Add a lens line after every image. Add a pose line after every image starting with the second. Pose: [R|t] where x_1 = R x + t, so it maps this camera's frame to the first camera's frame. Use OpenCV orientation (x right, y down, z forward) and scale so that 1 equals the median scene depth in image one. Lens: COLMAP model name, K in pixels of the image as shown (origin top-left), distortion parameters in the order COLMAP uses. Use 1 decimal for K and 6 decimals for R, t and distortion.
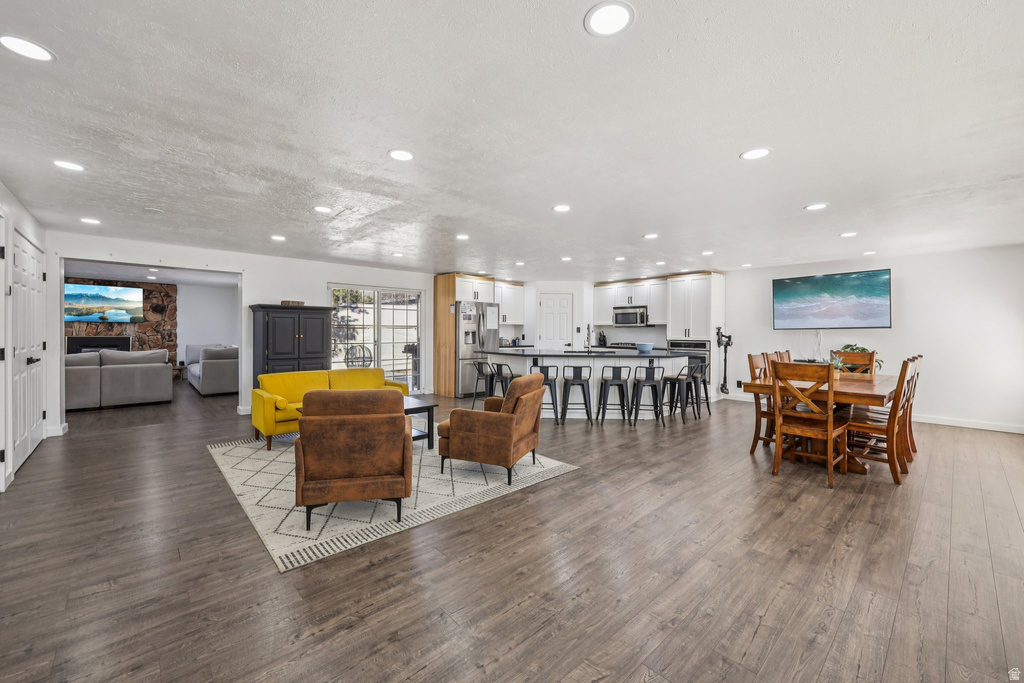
lens RADIAL K [[408.1, 0, 517.3], [0, 408.1, 335.2], [0, 0, 1]] dist [-0.002814, -0.000123]
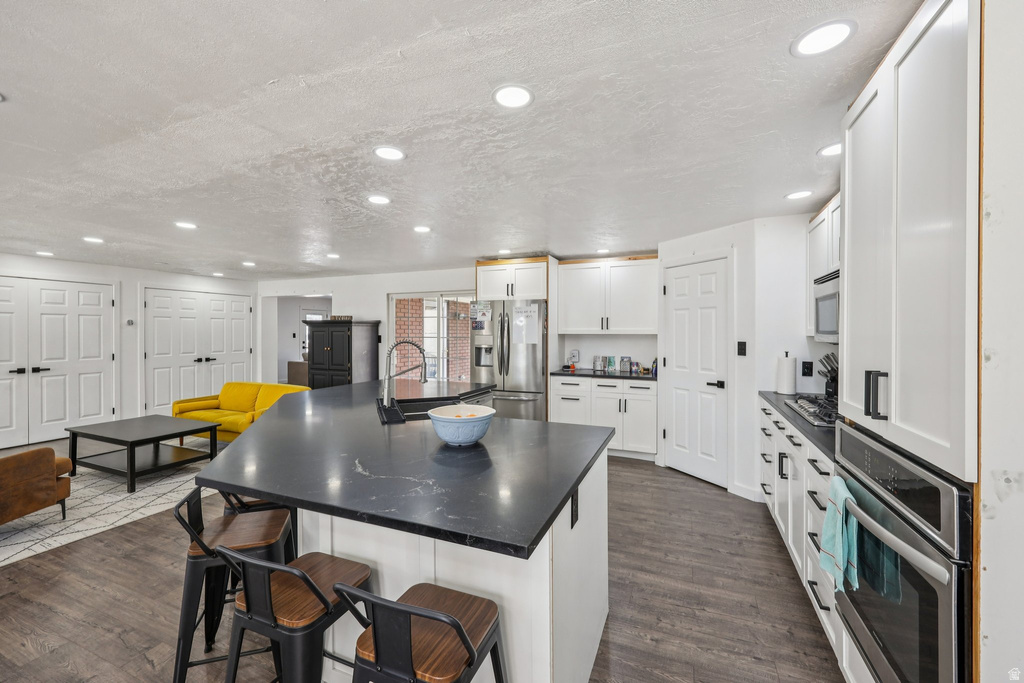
lens RADIAL K [[408.1, 0, 519.2], [0, 408.1, 332.3], [0, 0, 1]] dist [-0.002814, -0.000123]
pose [[0.416580, -0.002585, -0.909095, 0.457617], [-0.008194, 0.999945, -0.006598, -0.026455], [0.909062, 0.010197, 0.416536, 0.722441]]
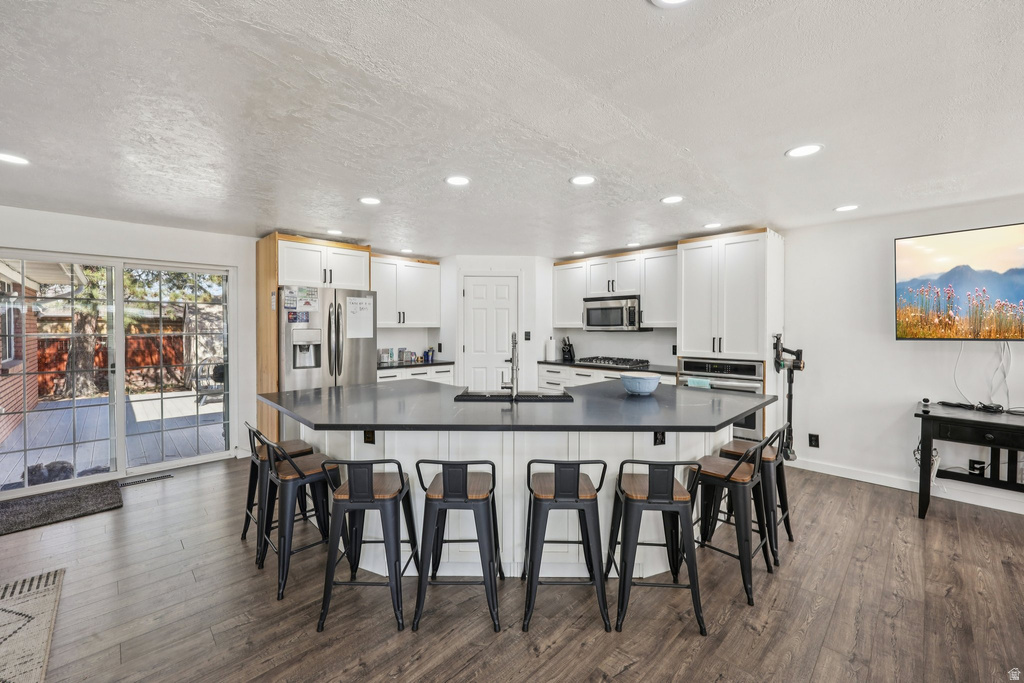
lens RADIAL K [[408.1, 0, 514.2], [0, 408.1, 335.1], [0, 0, 1]] dist [-0.002814, -0.000123]
pose [[0.999627, -0.004951, 0.026876, 0.126283], [0.004674, 0.999935, 0.010363, -0.022619], [-0.026925, -0.010233, 0.999585, 0.434164]]
